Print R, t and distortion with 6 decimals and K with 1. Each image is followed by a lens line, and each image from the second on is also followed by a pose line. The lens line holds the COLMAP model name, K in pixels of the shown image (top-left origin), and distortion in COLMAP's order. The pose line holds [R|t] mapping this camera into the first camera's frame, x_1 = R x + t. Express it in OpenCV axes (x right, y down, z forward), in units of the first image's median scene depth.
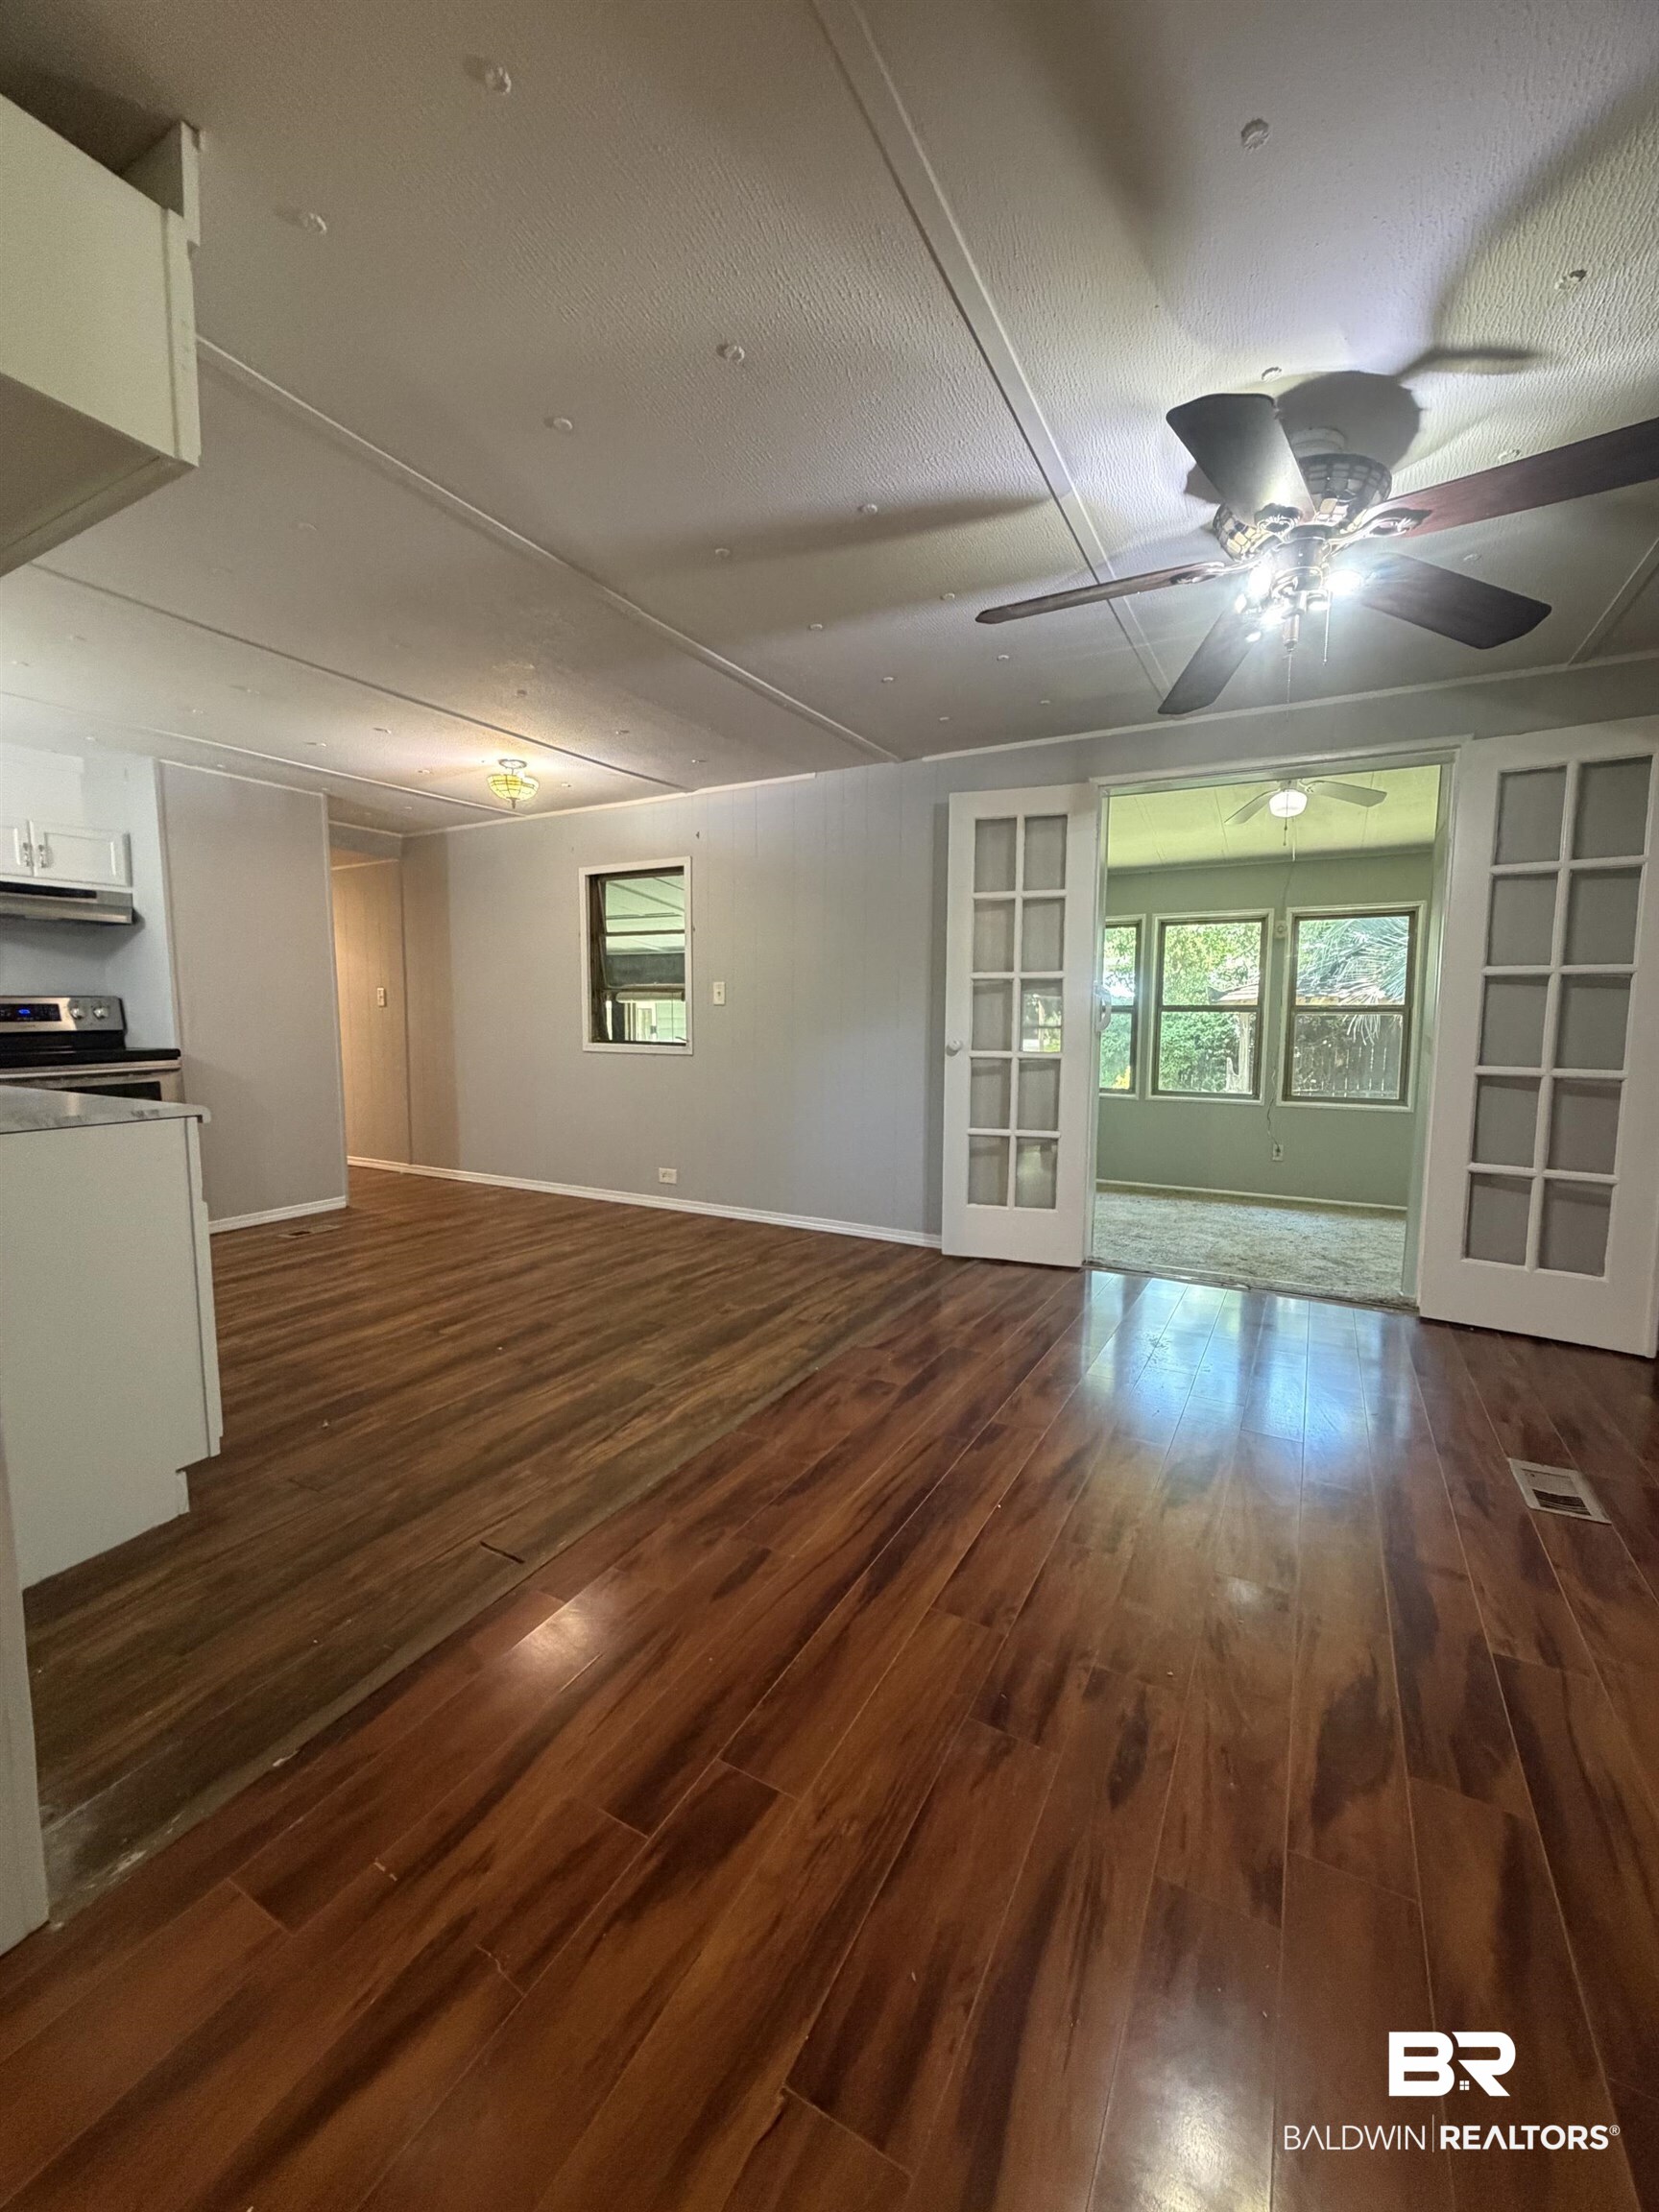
lens RADIAL K [[878.8, 0, 835.7], [0, 878.8, 1101.6], [0, 0, 1]] dist [0.001032, -0.004448]
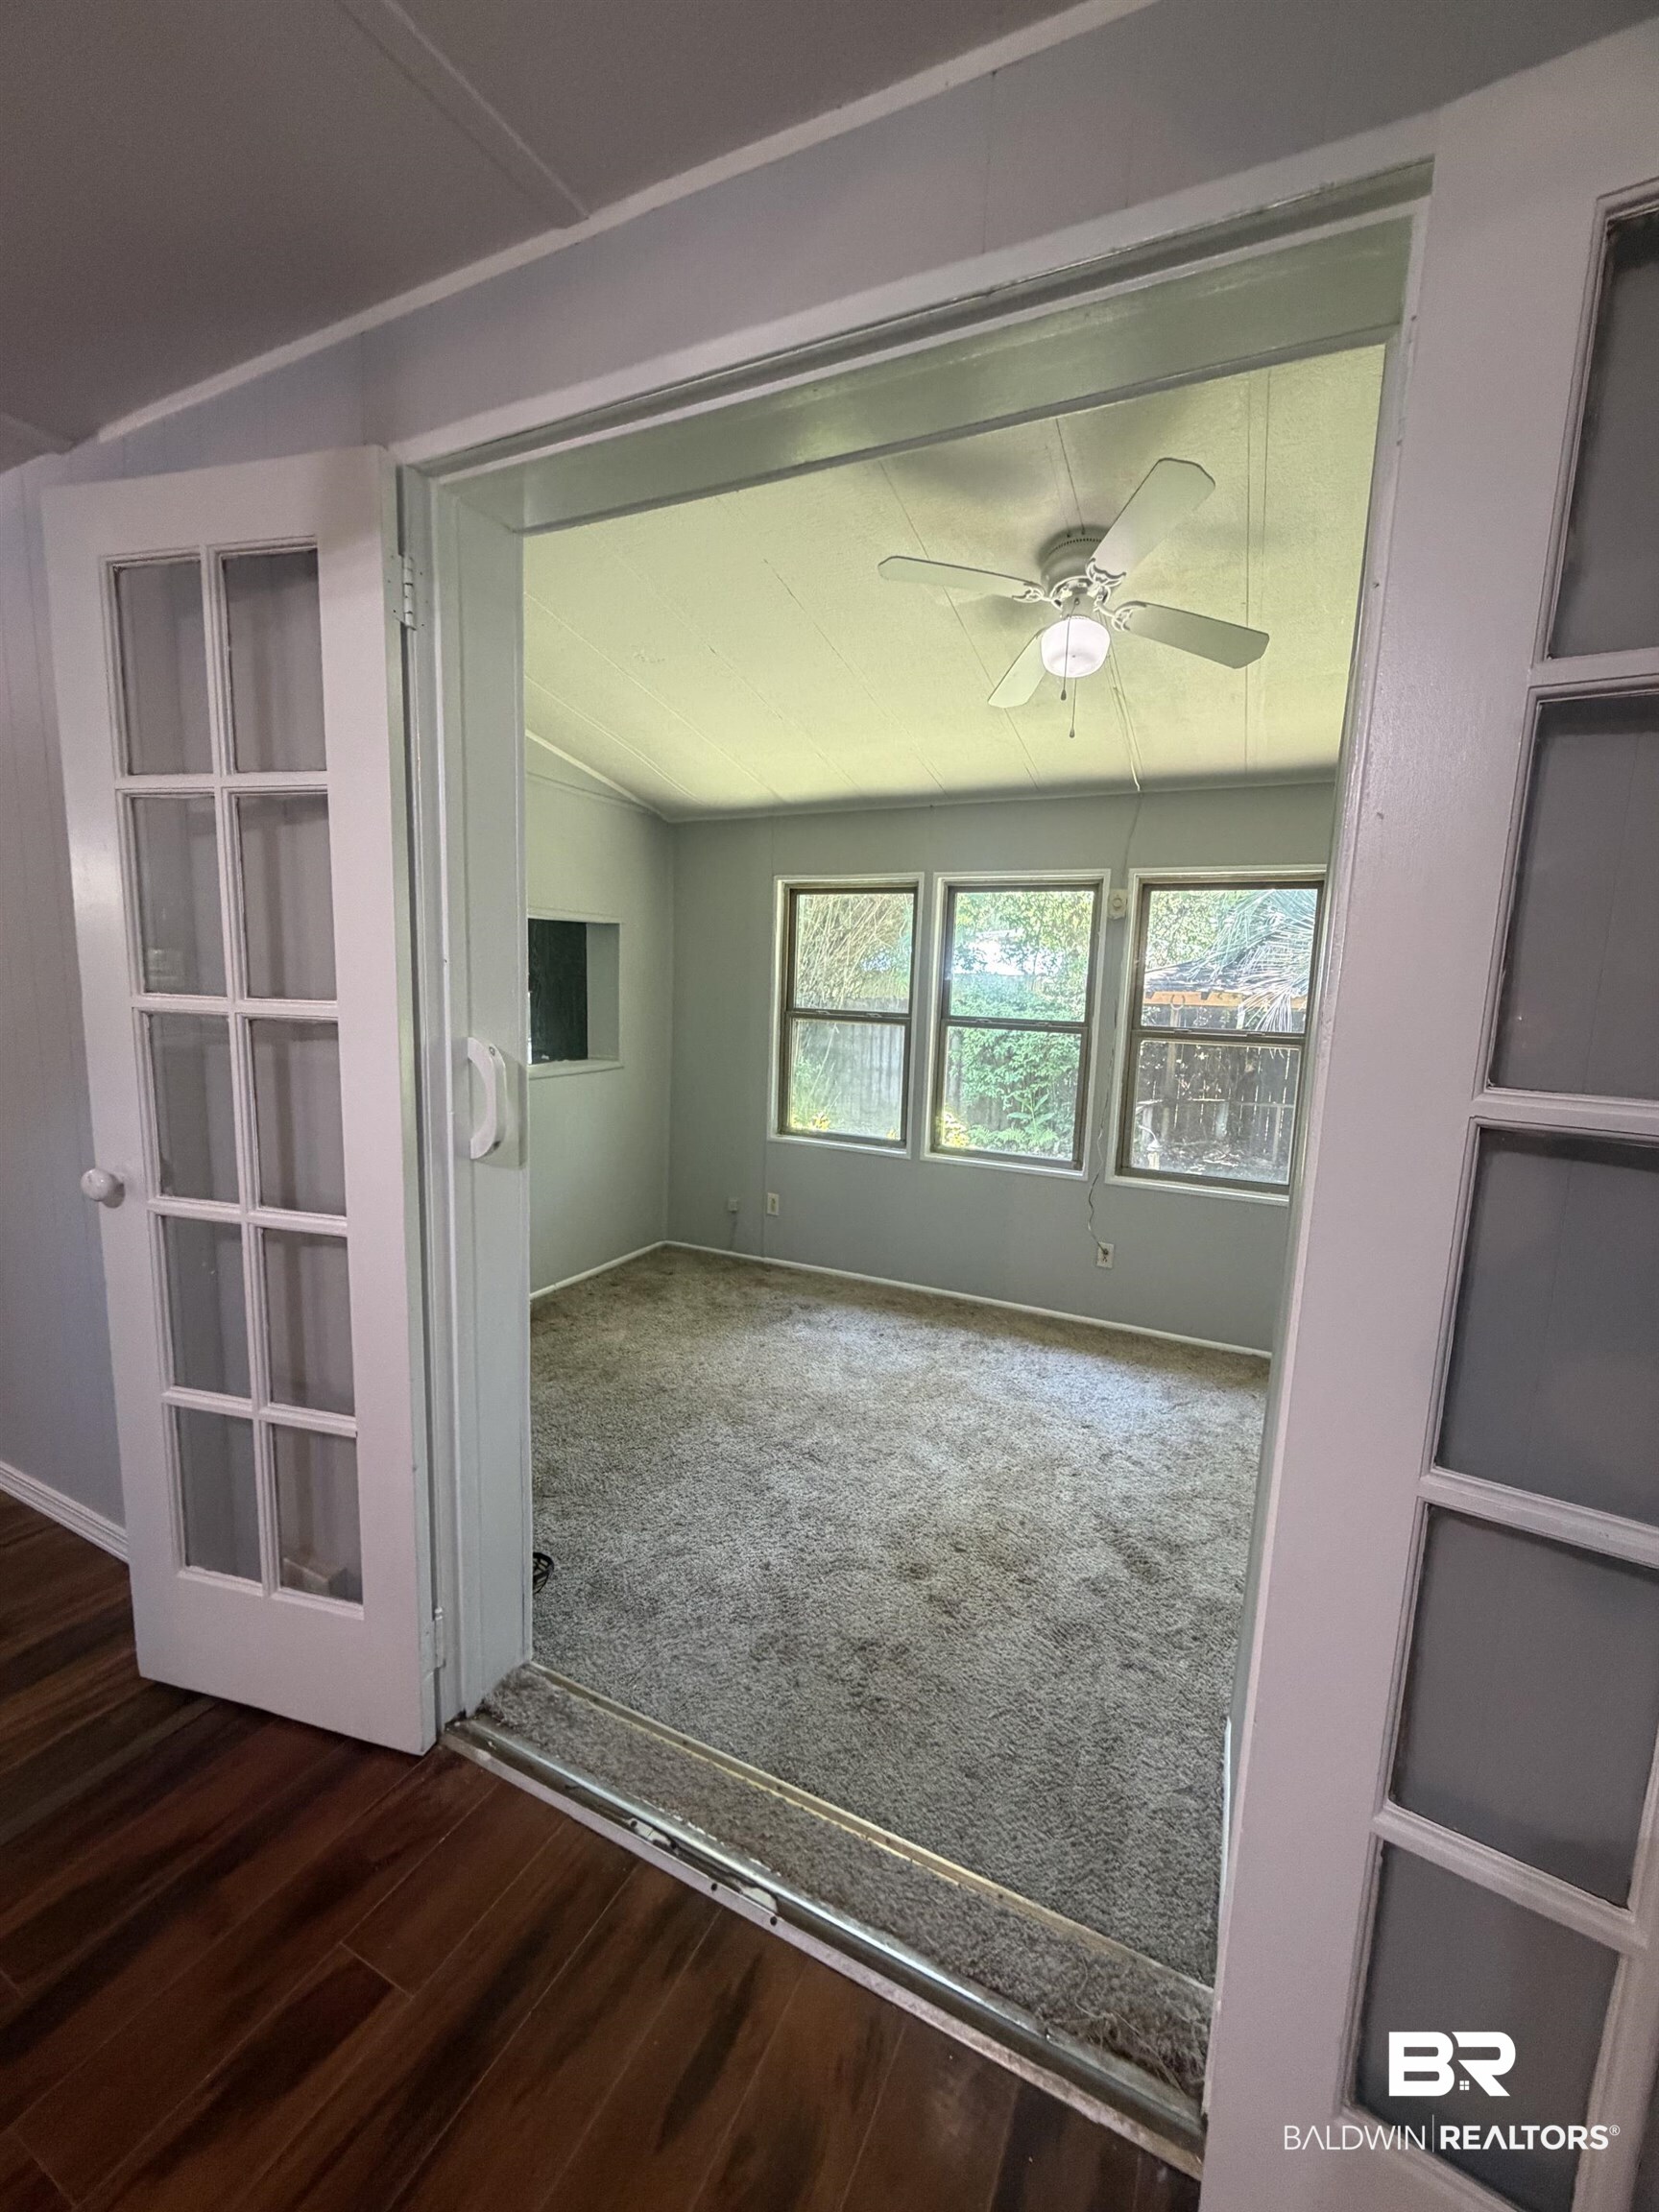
lens RADIAL K [[881.8, 0, 832.2], [0, 881.8, 1100.9], [0, 0, 1]] dist [-0.002041, -0.000105]
pose [[0.998278, 0.021874, 0.054433, 0.475327], [-0.024208, 0.998799, 0.042596, -0.136448], [-0.053436, -0.043841, 0.997608, 0.666683]]
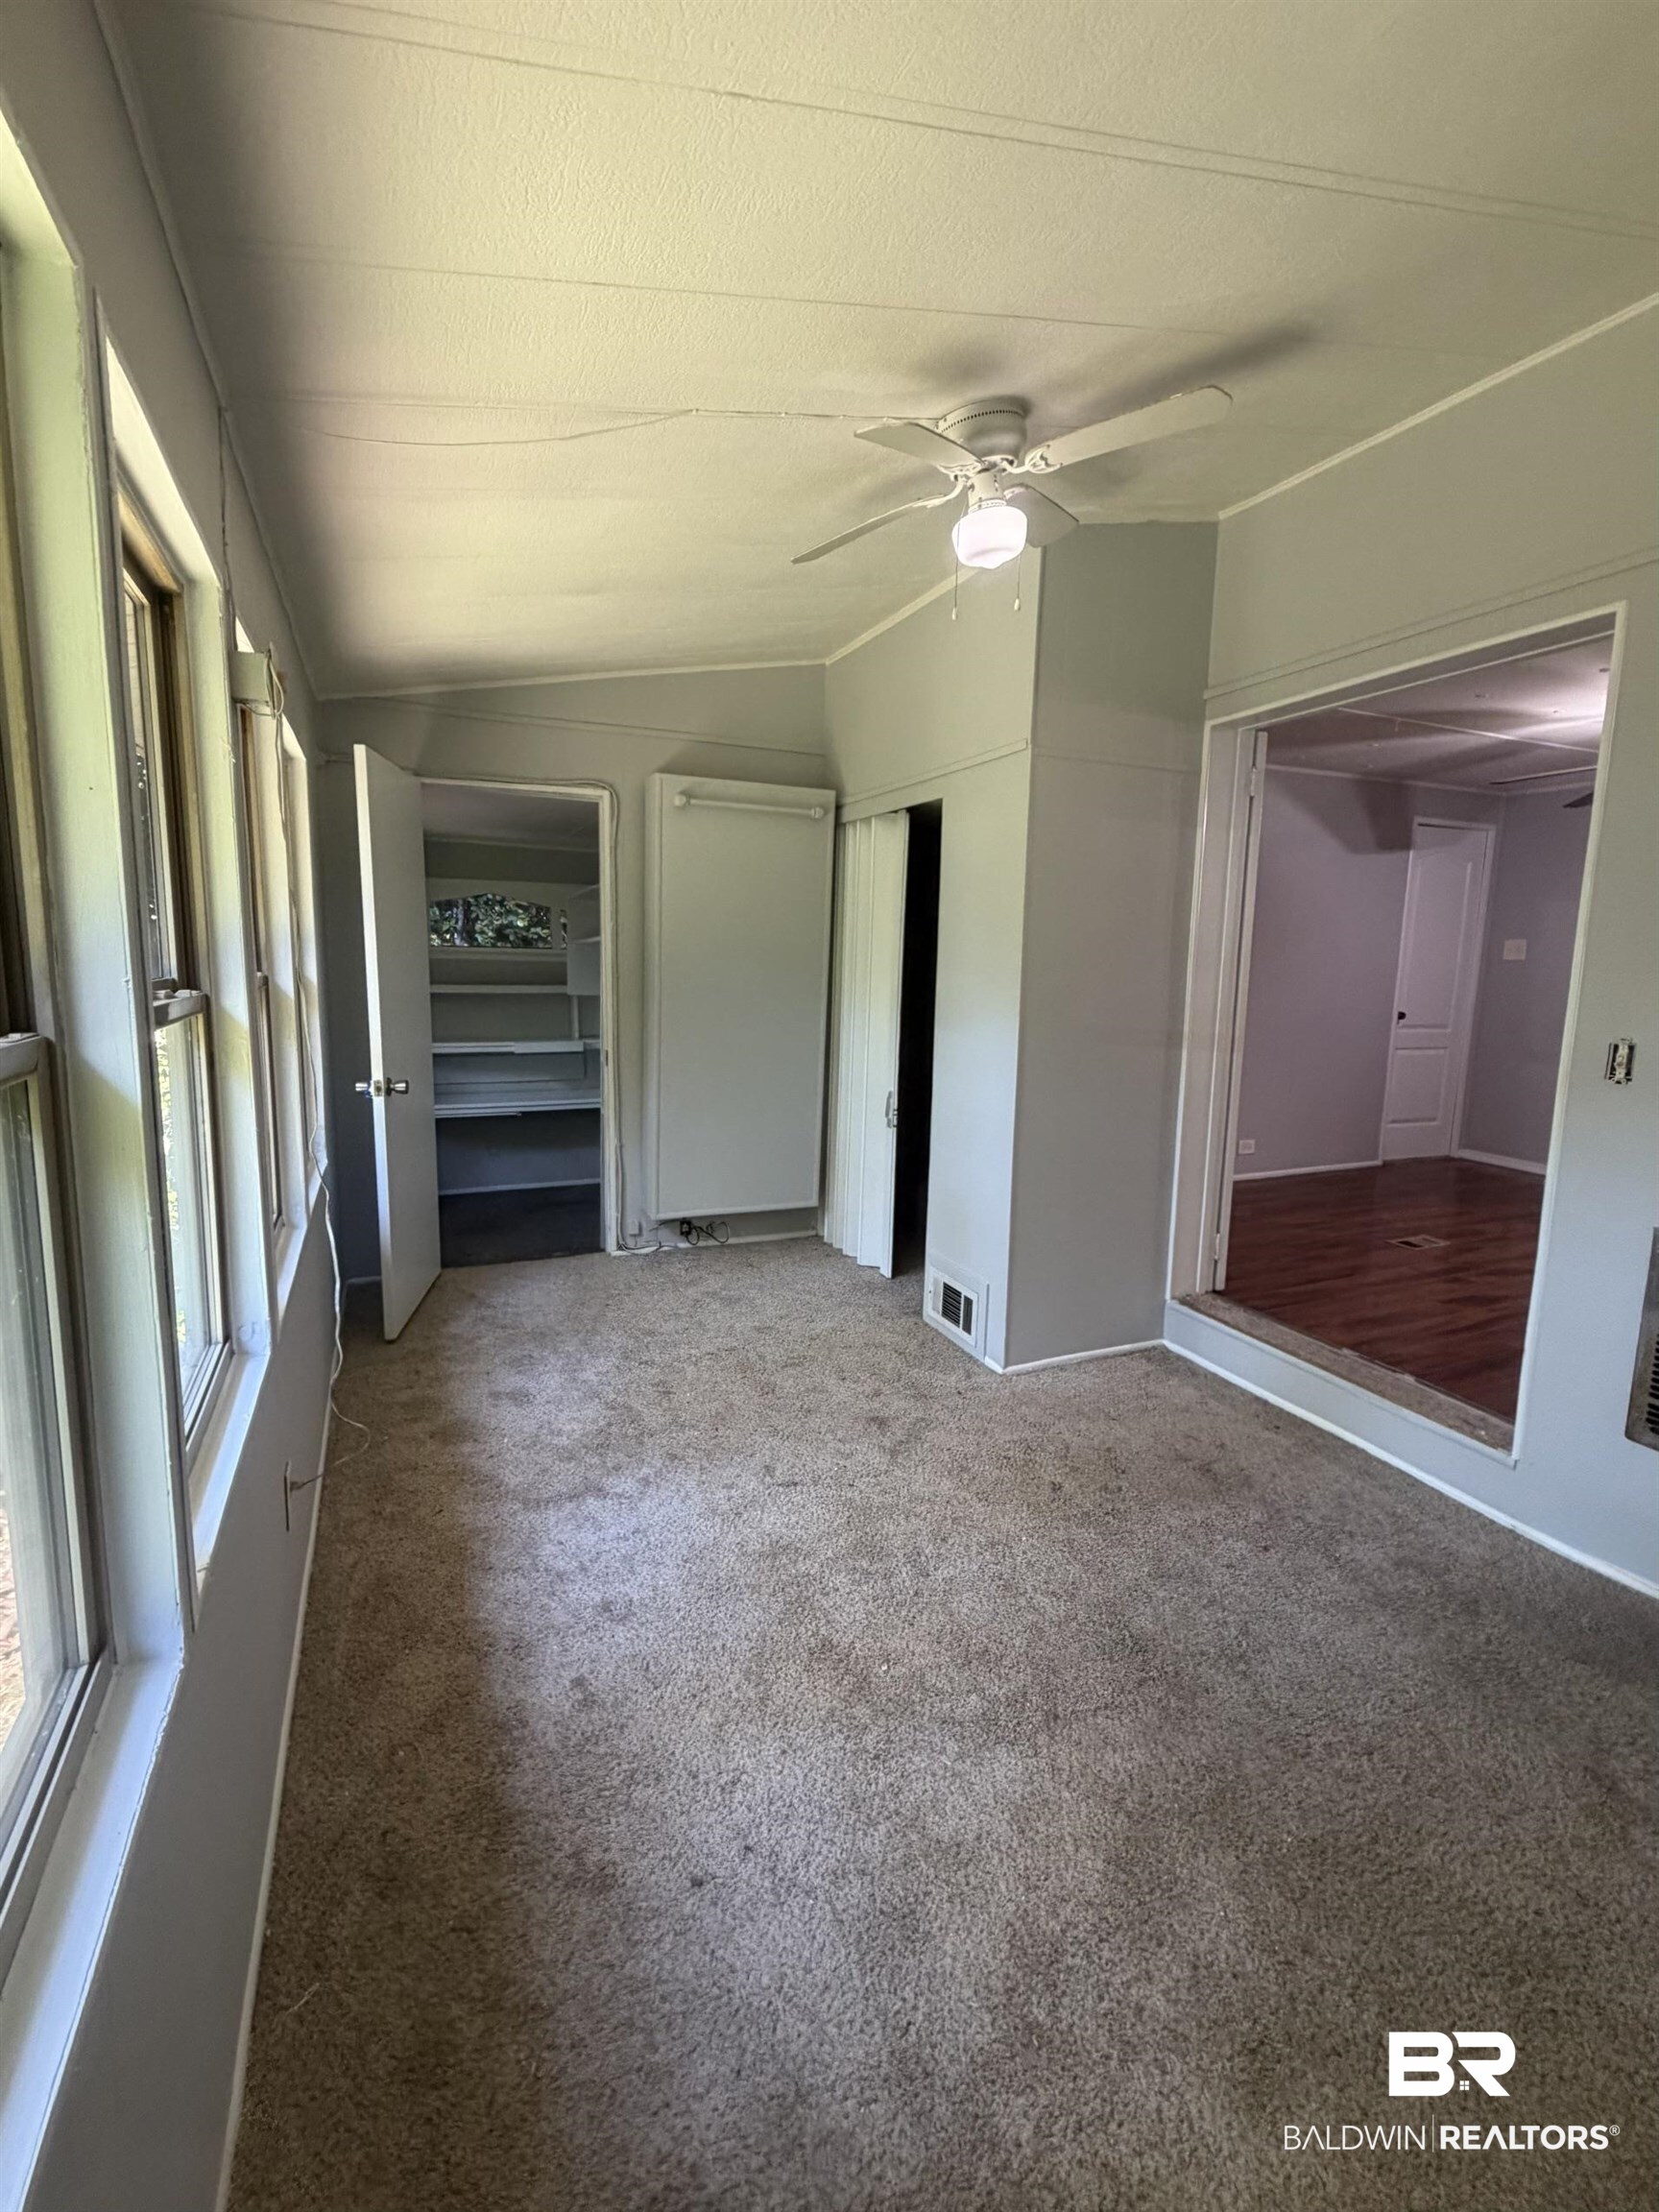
lens RADIAL K [[988.2, 0, 829.5], [0, 988.2, 1106.0], [0, 0, 1]] dist [0.000156, 0.000061]
pose [[-0.794737, -0.110655, 0.596782, 0.331538], [0.035969, 0.972926, 0.228300, -0.233909], [-0.605888, 0.202904, -0.769240, 1.972197]]
